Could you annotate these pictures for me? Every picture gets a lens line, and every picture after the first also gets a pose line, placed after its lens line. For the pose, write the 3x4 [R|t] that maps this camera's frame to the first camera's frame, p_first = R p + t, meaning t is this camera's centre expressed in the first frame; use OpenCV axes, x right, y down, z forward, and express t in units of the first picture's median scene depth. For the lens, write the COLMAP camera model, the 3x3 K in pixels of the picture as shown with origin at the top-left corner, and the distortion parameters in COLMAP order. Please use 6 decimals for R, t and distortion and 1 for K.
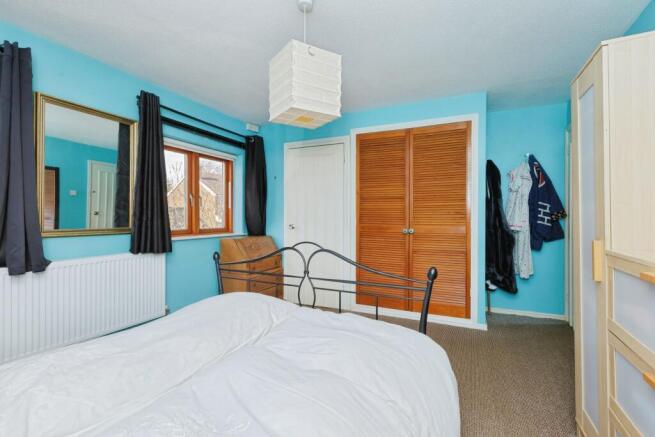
lens RADIAL K [[310.4, 0, 323.9], [0, 310.4, 208.7], [0, 0, 1]] dist [0.021096, -0.010550]
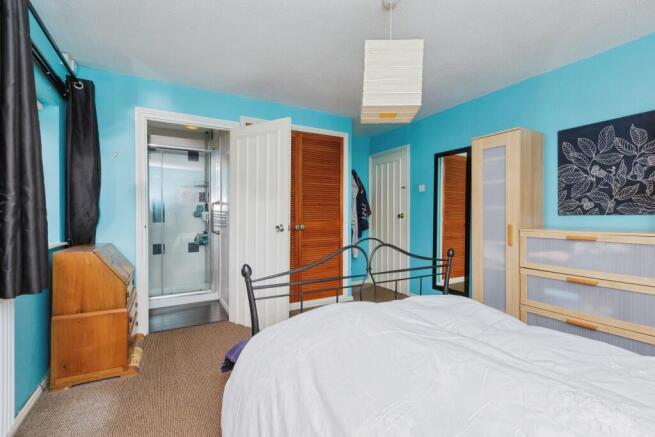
lens RADIAL K [[303.2, 0, 327.5], [0, 303.2, 218.5], [0, 0, 1]] dist [-0.001297, -0.009712]
pose [[0.571327, -0.010228, 0.820659, -0.788995], [-0.019826, 0.999459, 0.026259, 0.018457], [-0.820483, -0.031273, 0.570815, 0.483271]]
